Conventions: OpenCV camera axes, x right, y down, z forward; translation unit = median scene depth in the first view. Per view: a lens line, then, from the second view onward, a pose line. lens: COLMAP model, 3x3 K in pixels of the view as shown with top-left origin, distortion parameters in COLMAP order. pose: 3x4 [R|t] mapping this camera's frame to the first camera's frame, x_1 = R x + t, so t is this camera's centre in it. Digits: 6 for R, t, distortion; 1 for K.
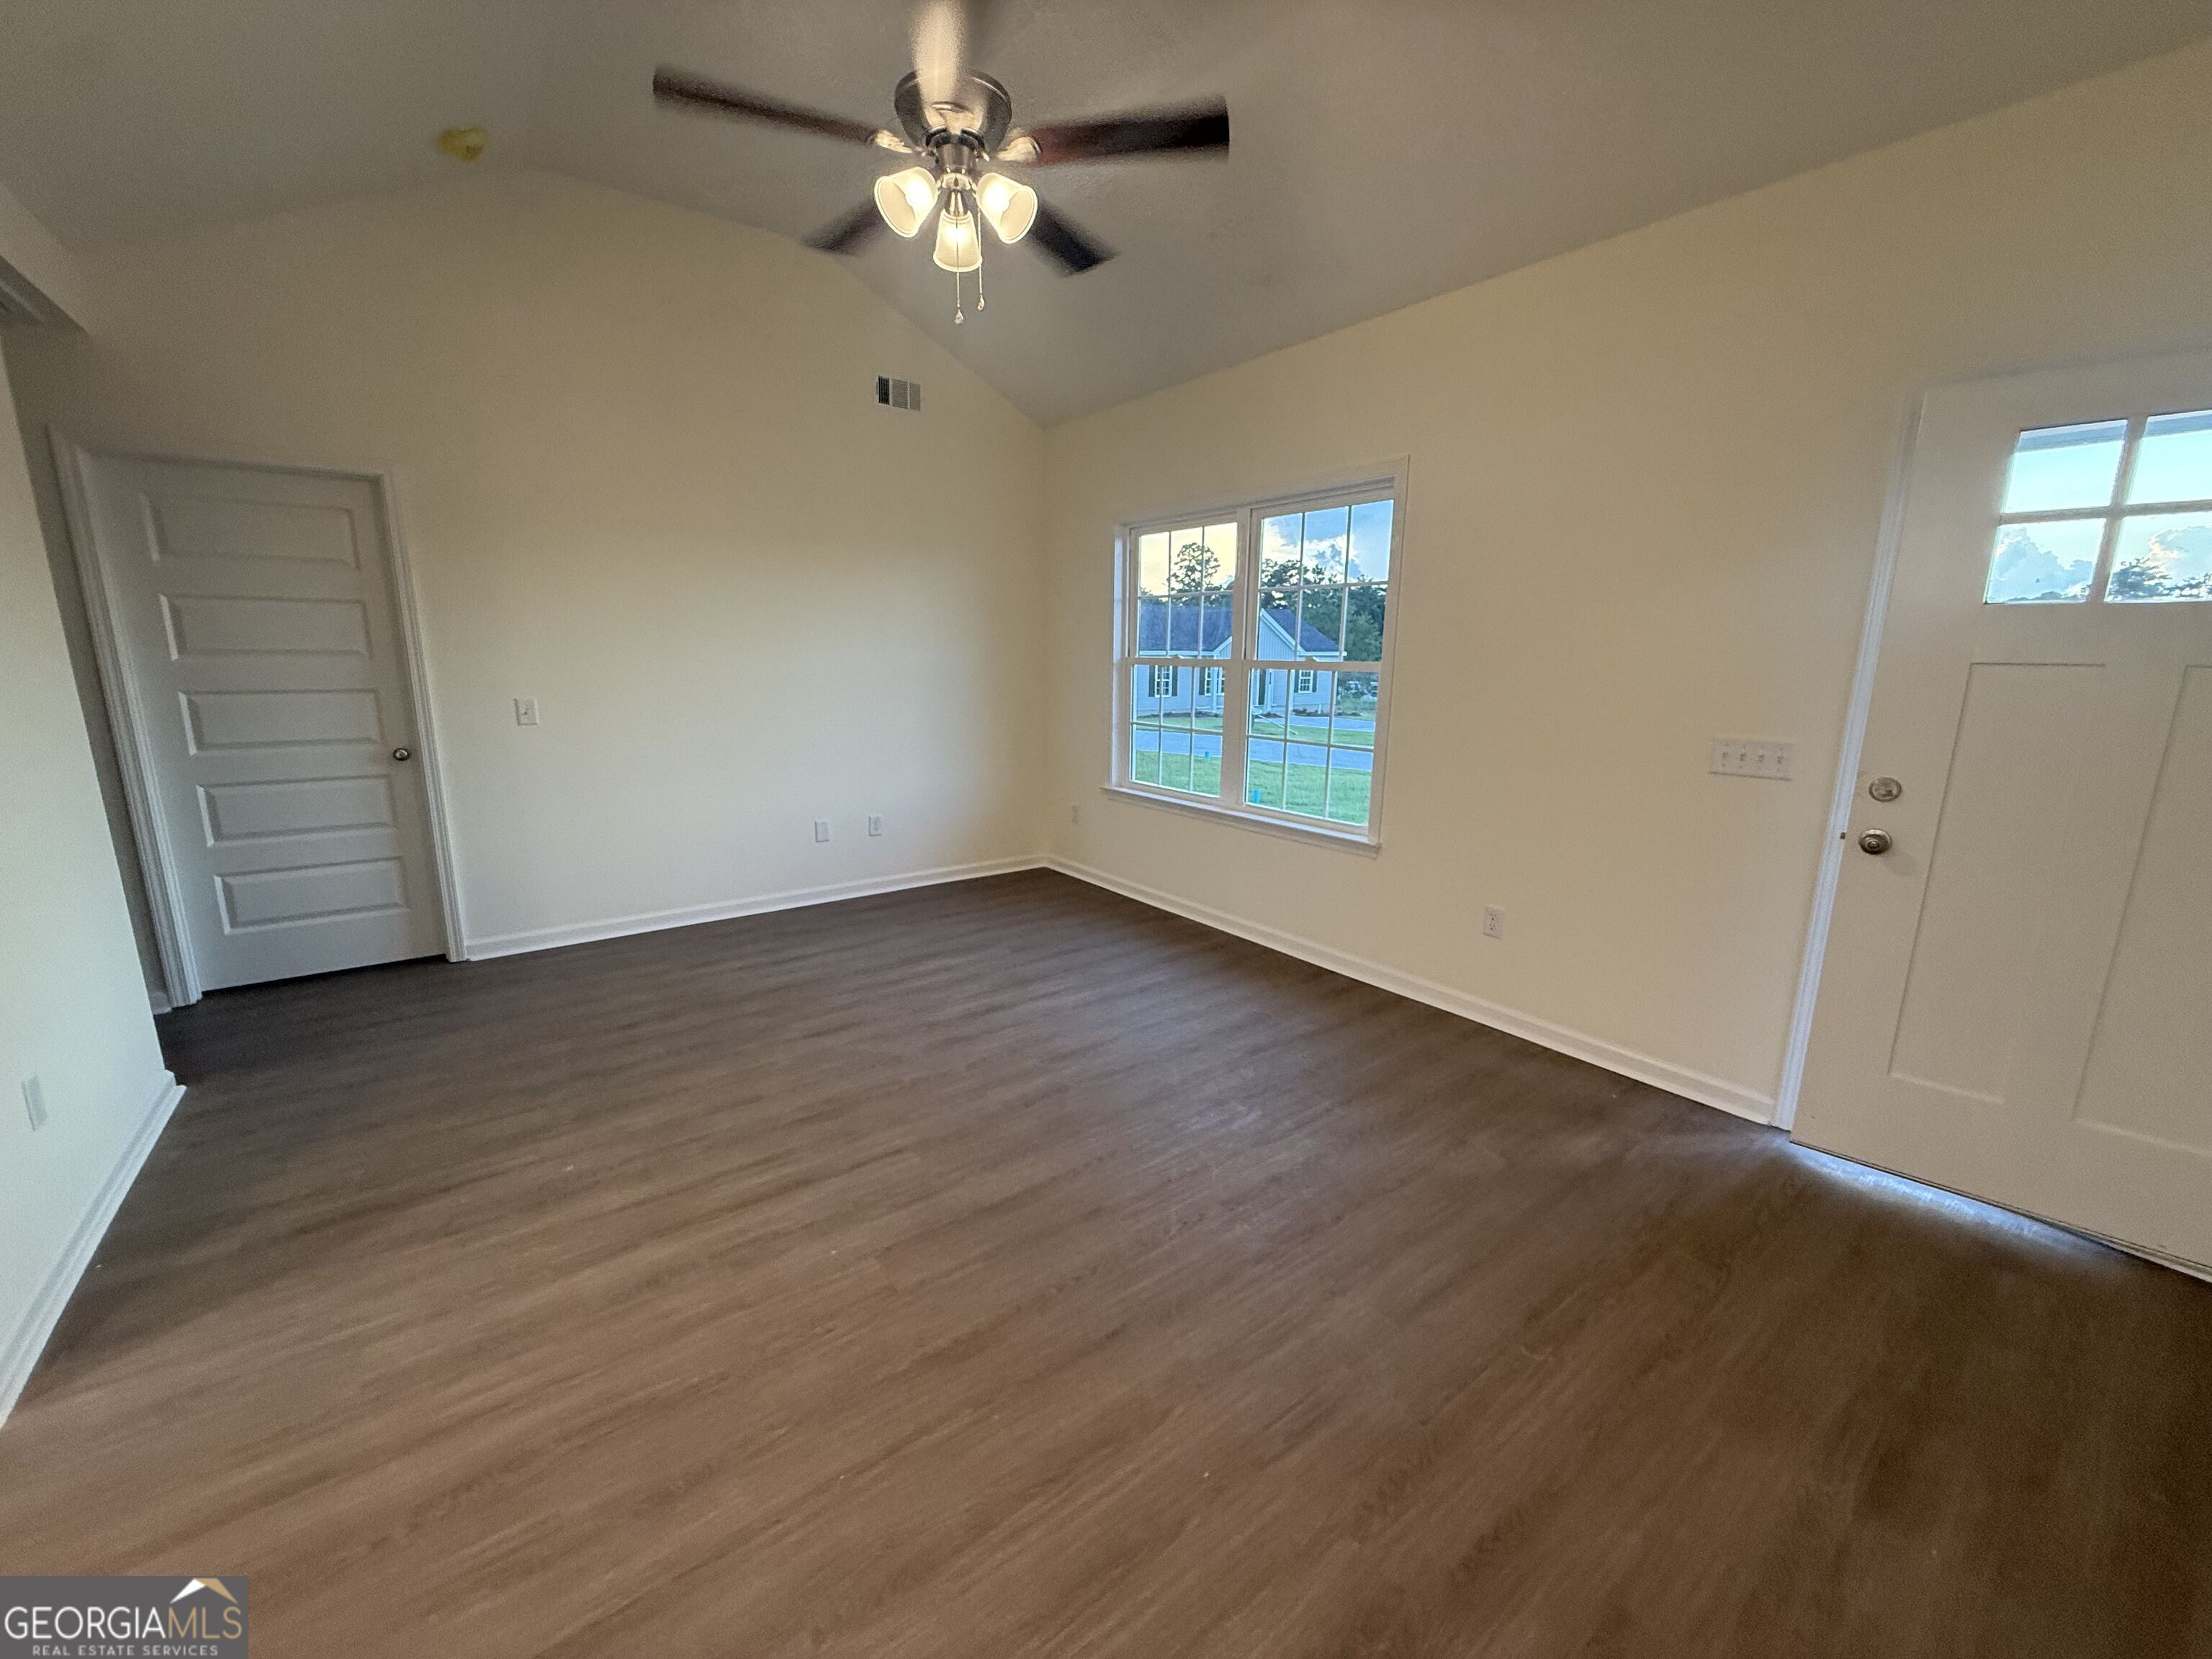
lens RADIAL K [[877.8, 0, 1109.2], [0, 877.8, 833.5], [0, 0, 1]] dist [-0.004650, 0.000111]
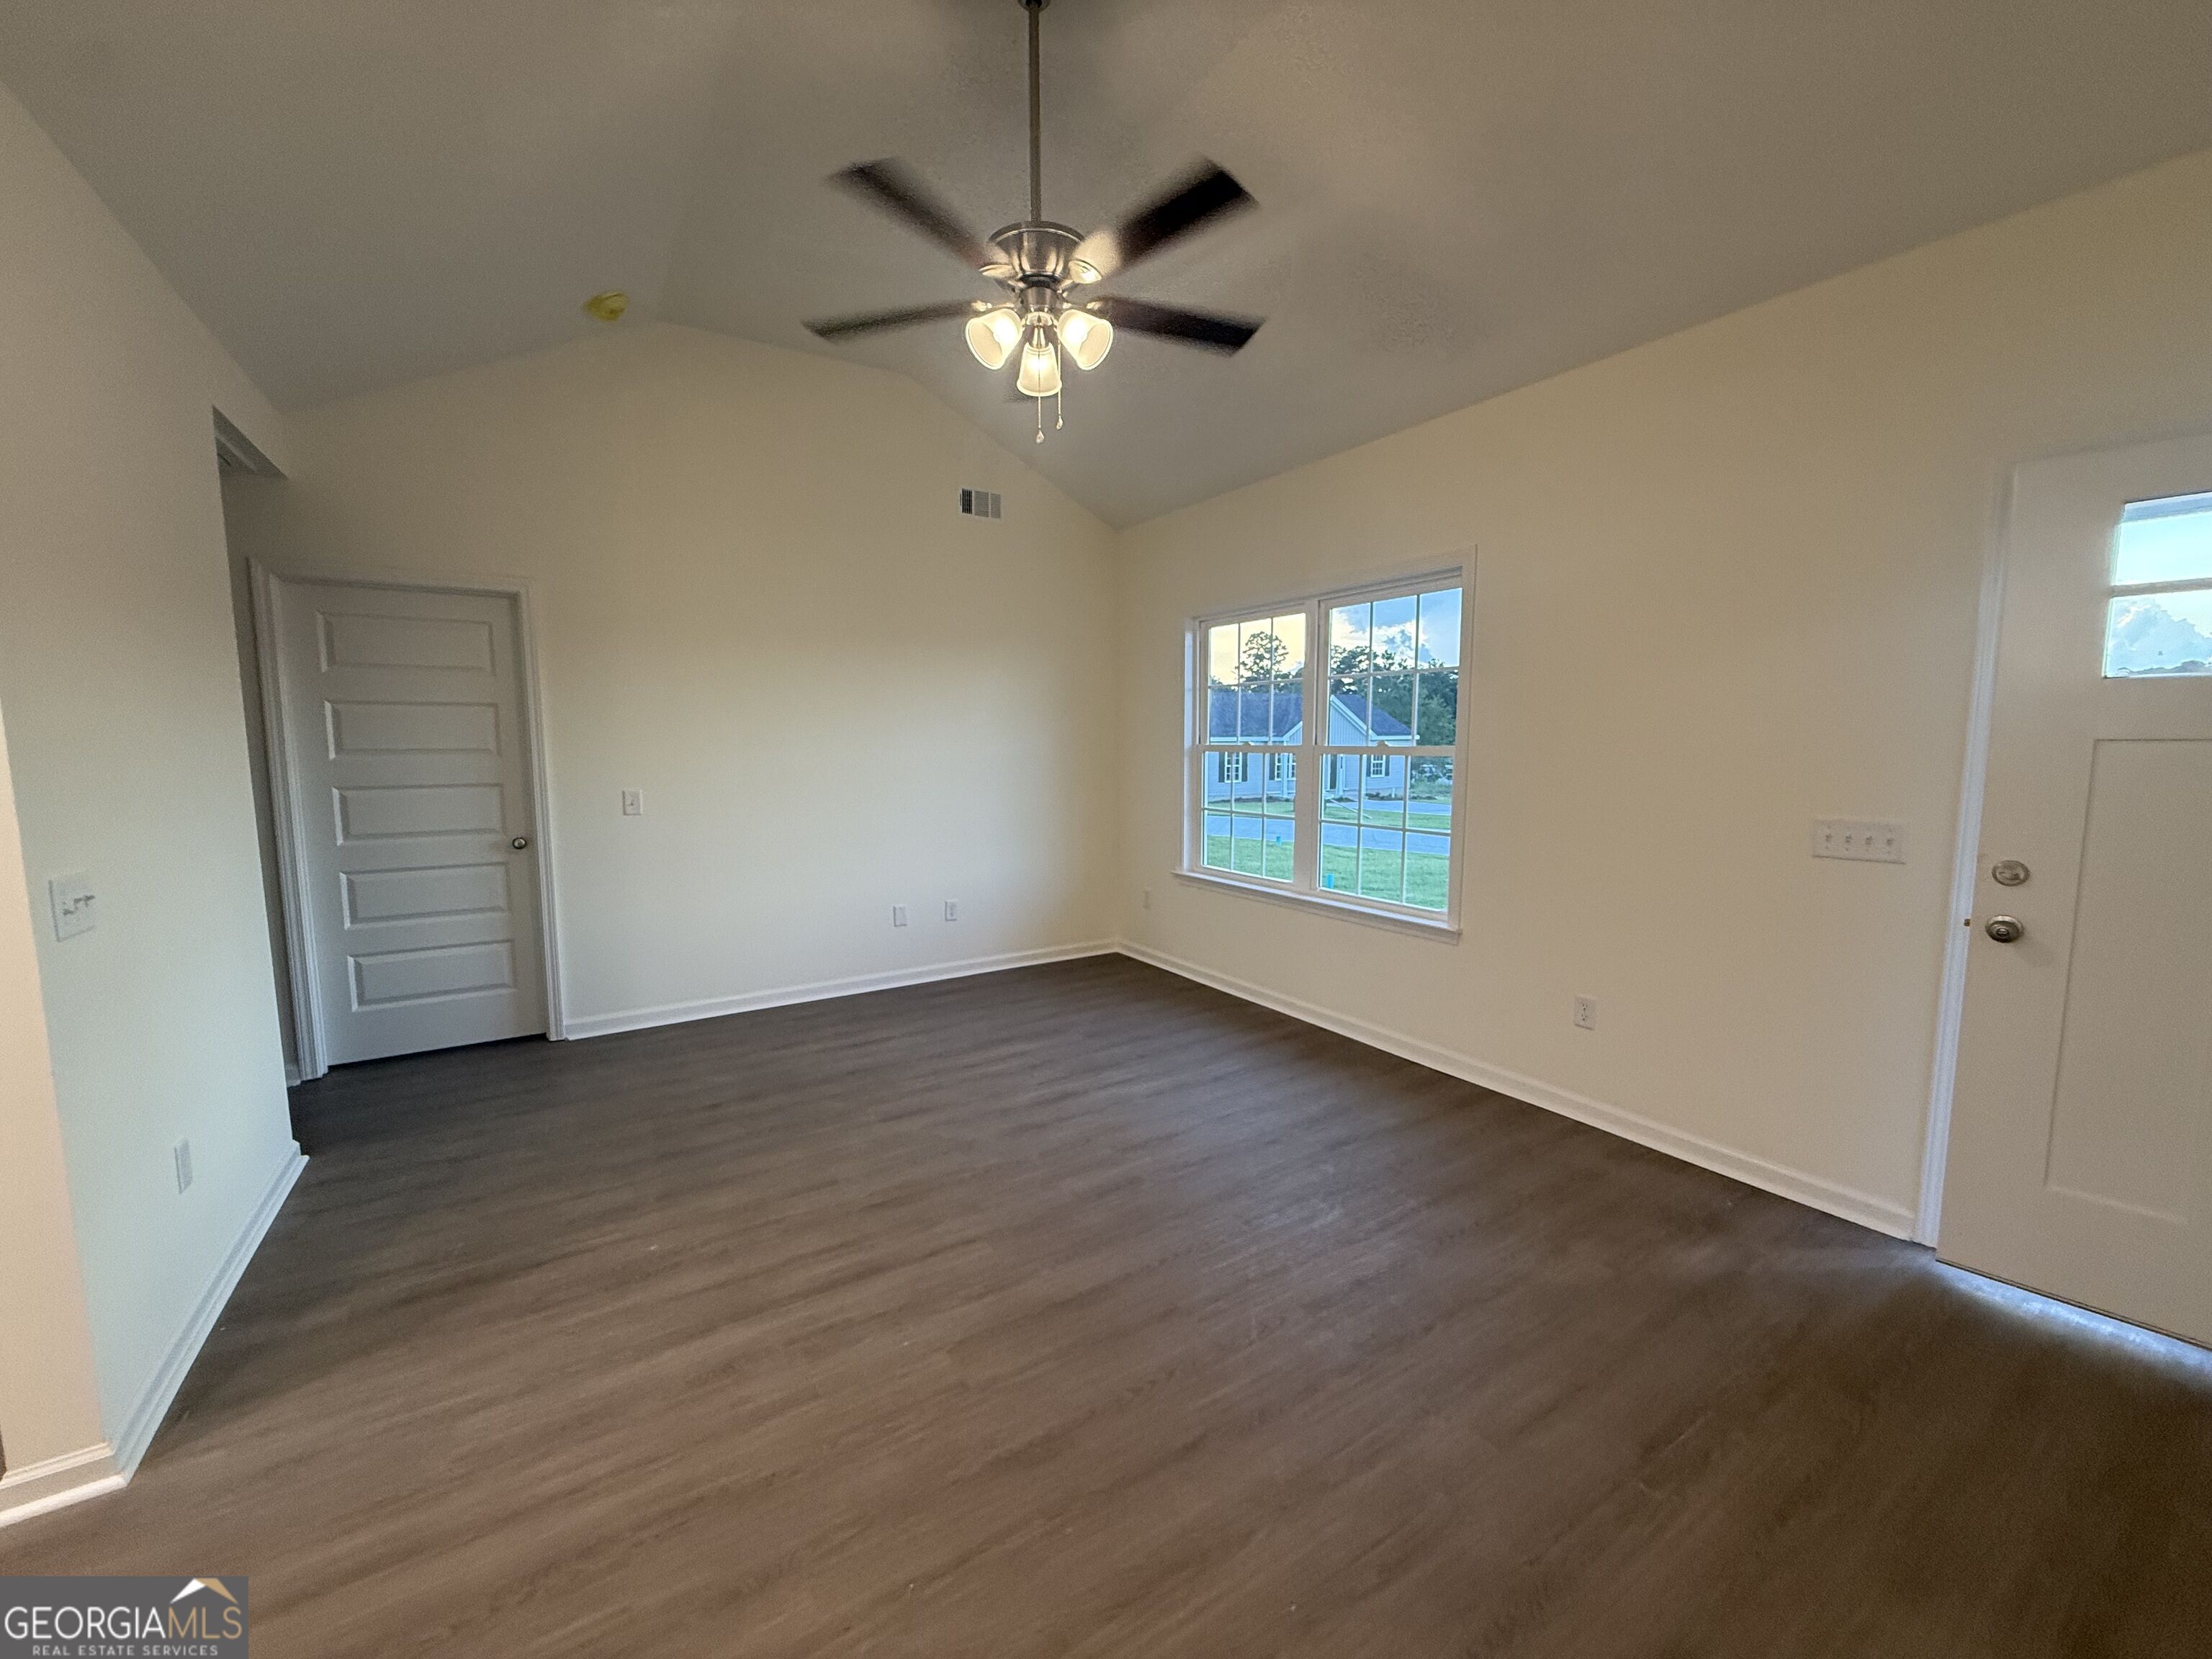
lens RADIAL K [[877.8, 0, 1106.9], [0, 877.8, 834.9], [0, 0, 1]] dist [-0.004650, 0.000111]
pose [[0.996609, -0.005774, -0.082085, -0.002995], [-0.002018, 0.995519, -0.094538, -0.000415], [0.082263, 0.094383, 0.992131, -0.010827]]
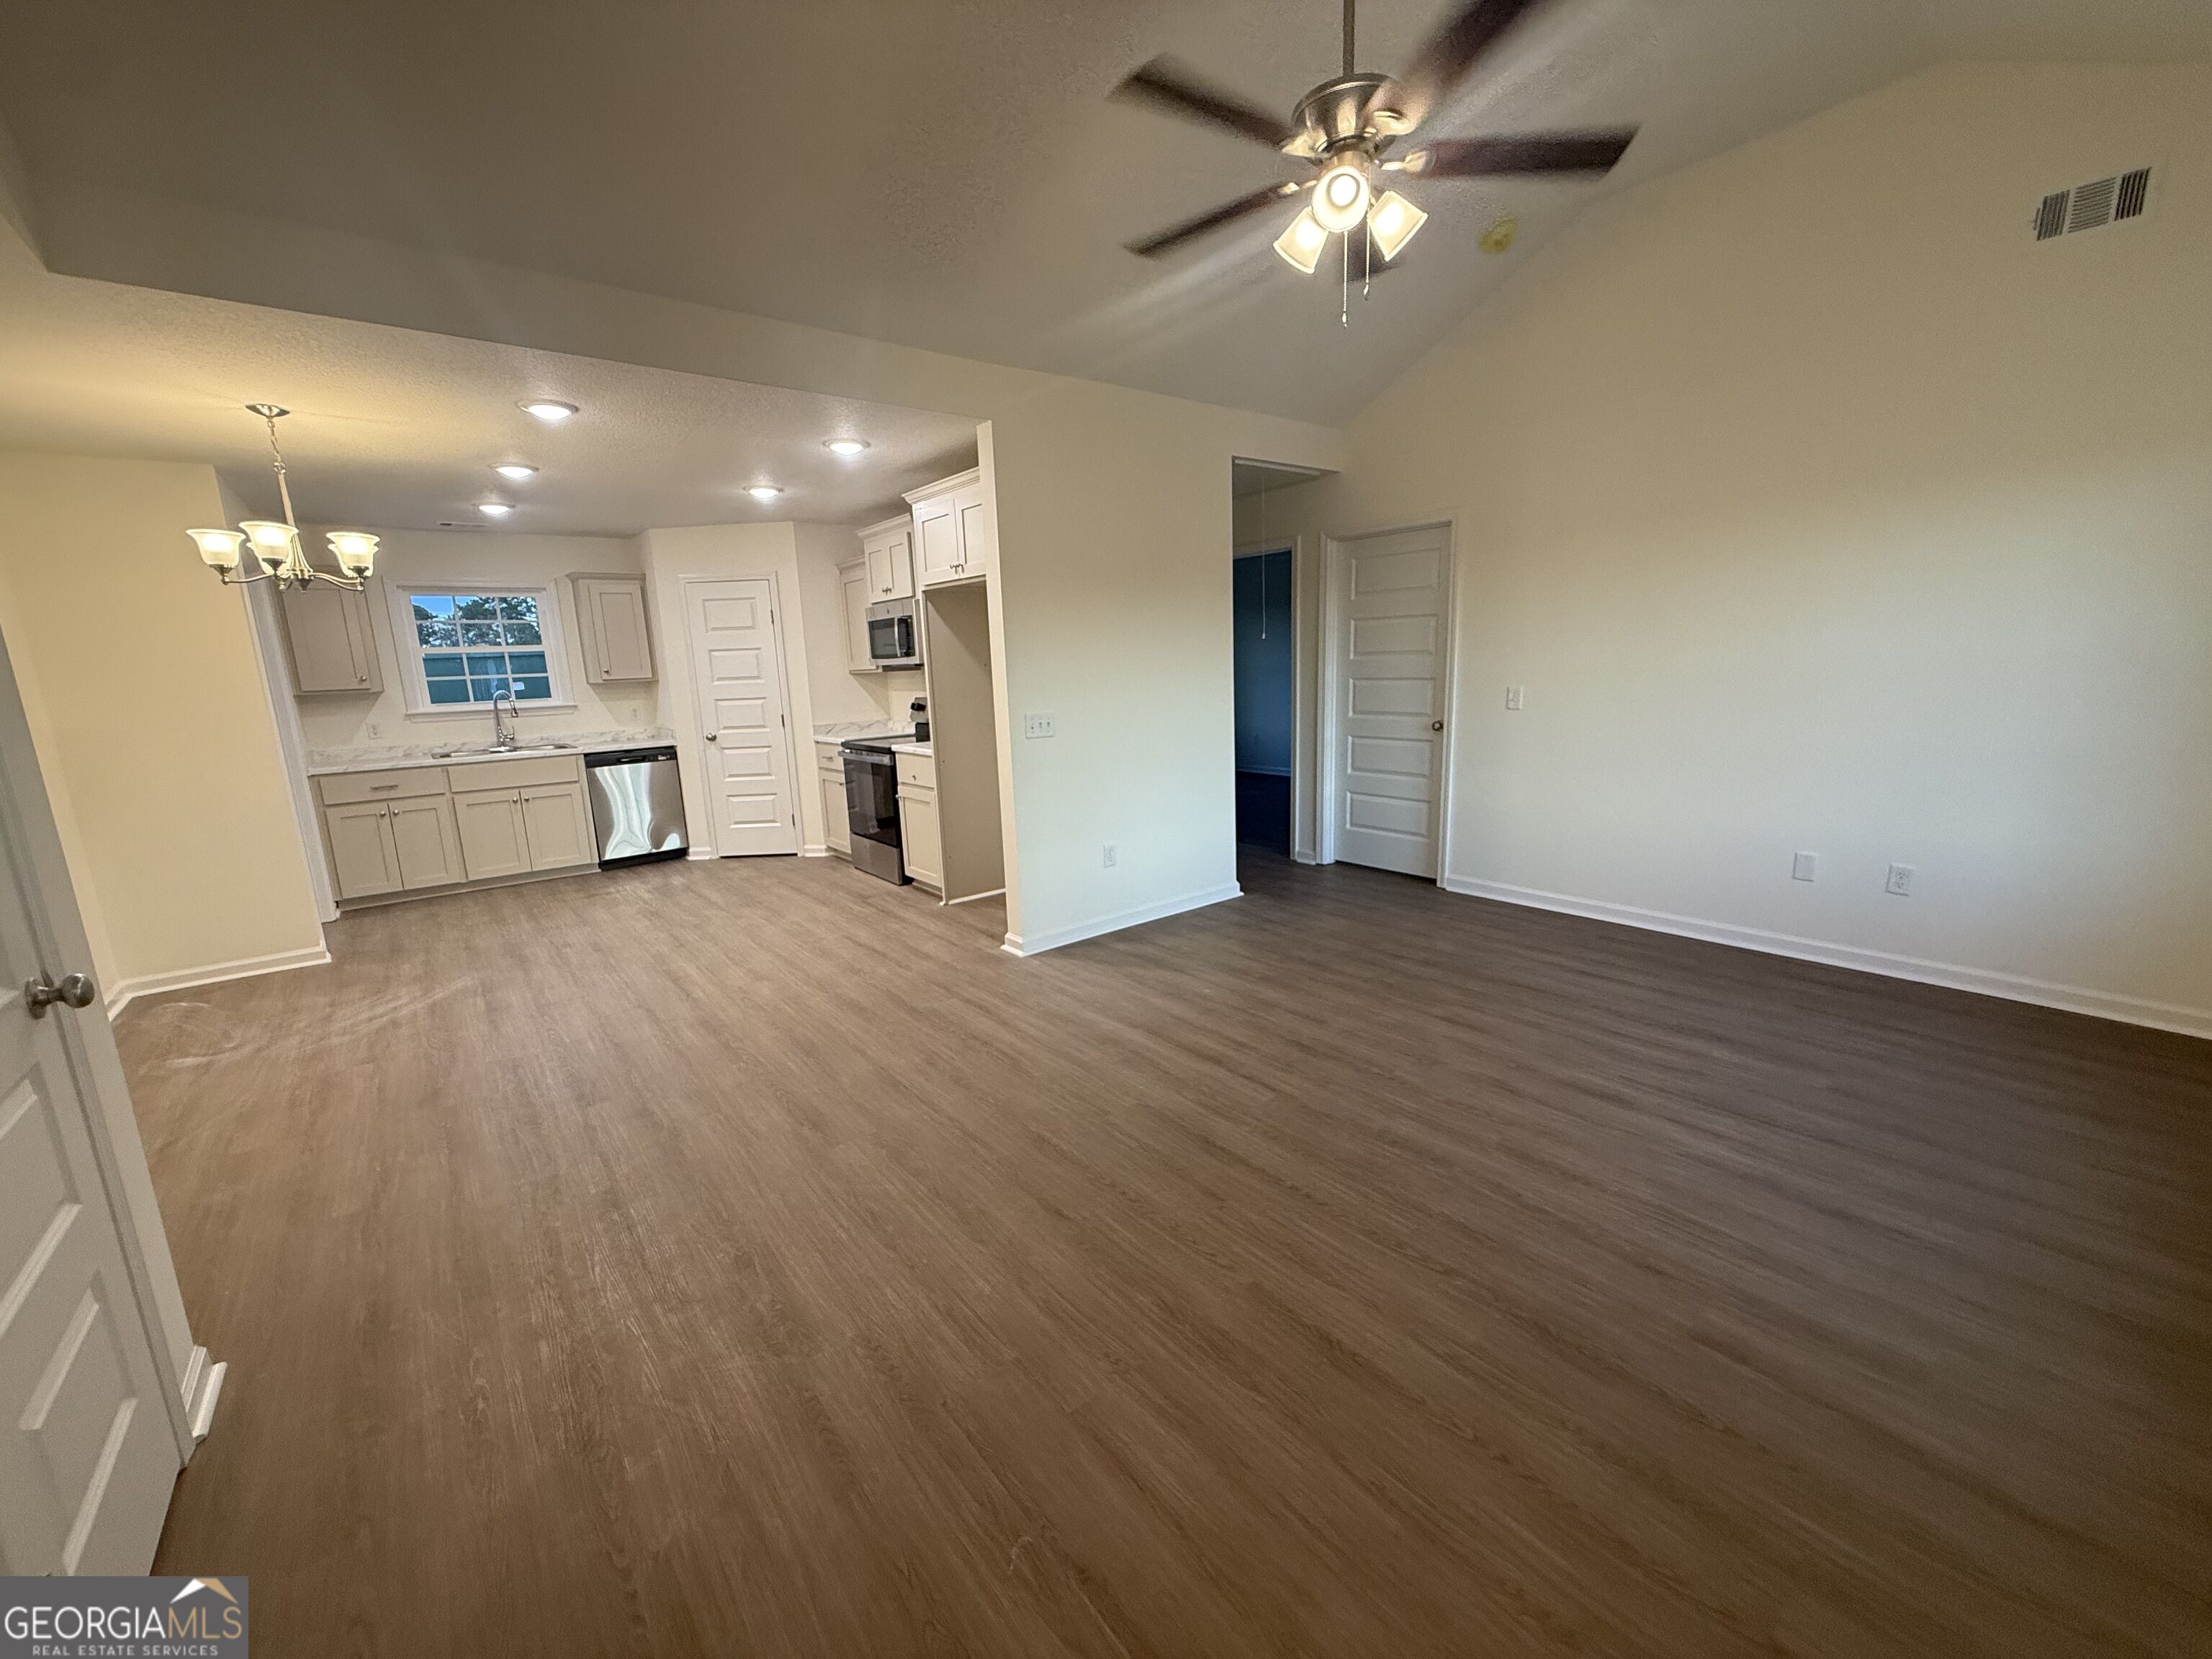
lens RADIAL K [[877.8, 0, 1097.3], [0, 877.8, 838.3], [0, 0, 1]] dist [-0.004650, 0.000111]
pose [[0.009946, 0.190259, -0.981683, 0.734083], [-0.166297, 0.968376, 0.185995, -0.116303], [0.986026, 0.161401, 0.041271, 0.603642]]
